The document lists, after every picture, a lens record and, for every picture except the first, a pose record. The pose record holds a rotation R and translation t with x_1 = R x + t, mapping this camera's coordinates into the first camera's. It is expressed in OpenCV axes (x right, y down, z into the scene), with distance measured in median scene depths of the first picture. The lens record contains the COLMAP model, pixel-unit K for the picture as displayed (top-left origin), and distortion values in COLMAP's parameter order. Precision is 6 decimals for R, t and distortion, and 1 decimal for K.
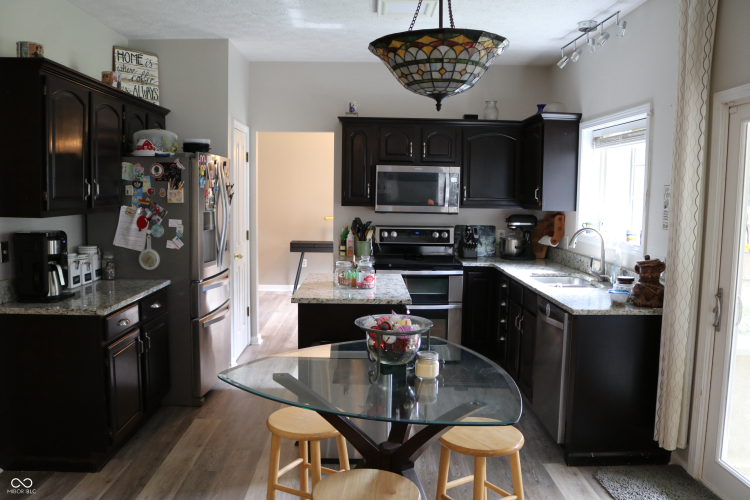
lens RADIAL K [[622.0, 0, 376.4], [0, 622.0, 250.3], [0, 0, 1]] dist [-0.145909, 0.111660]
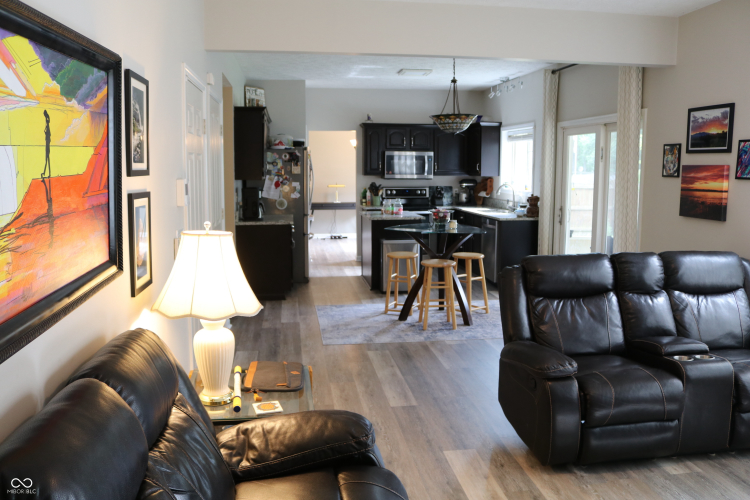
lens RADIAL K [[622.0, 0, 374.9], [0, 622.0, 249.2], [0, 0, 1]] dist [-0.145909, 0.111660]
pose [[0.992782, -0.027568, 0.116721, -0.313371], [0.023215, 0.998989, 0.038492, 0.088281], [-0.117664, -0.035504, 0.992419, -0.938854]]
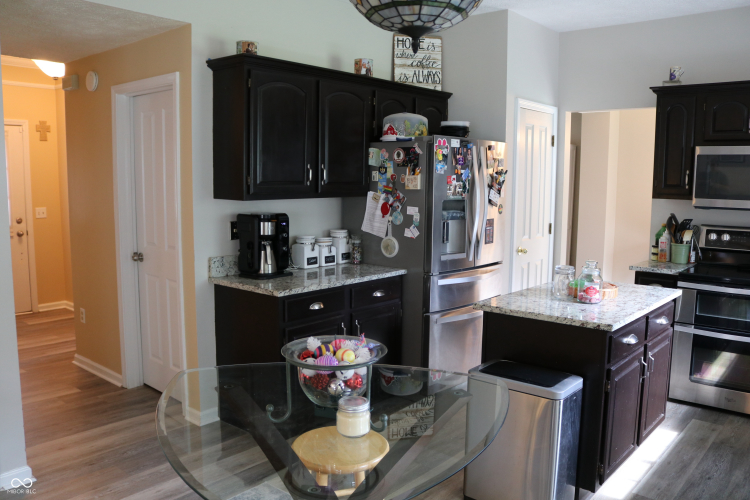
lens RADIAL K [[622.0, 0, 374.8], [0, 622.0, 247.5], [0, 0, 1]] dist [-0.145909, 0.111660]
pose [[0.747909, 0.068974, -0.660208, 0.269421], [-0.062186, 0.997493, 0.033764, -0.016264], [0.660881, 0.015803, 0.750324, 0.237191]]
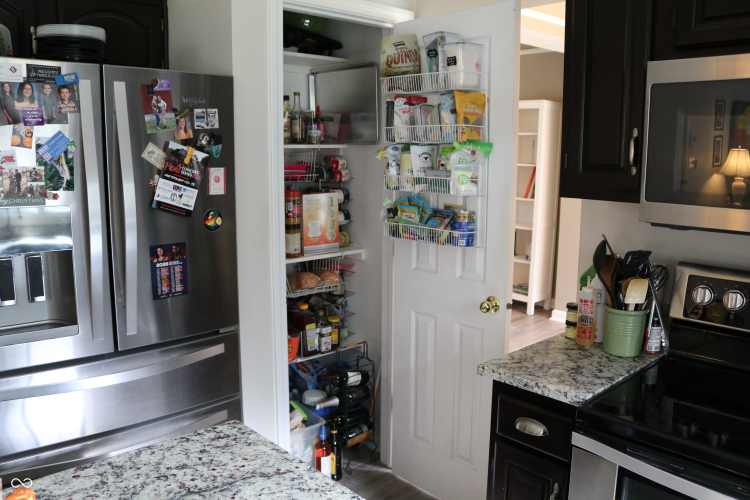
lens RADIAL K [[622.0, 0, 376.0], [0, 622.0, 257.7], [0, 0, 1]] dist [-0.145909, 0.111660]
pose [[0.660979, 0.105303, -0.742980, 0.177631], [-0.068435, 0.994438, 0.080060, -0.080195], [0.747278, -0.002072, 0.664509, 0.955635]]
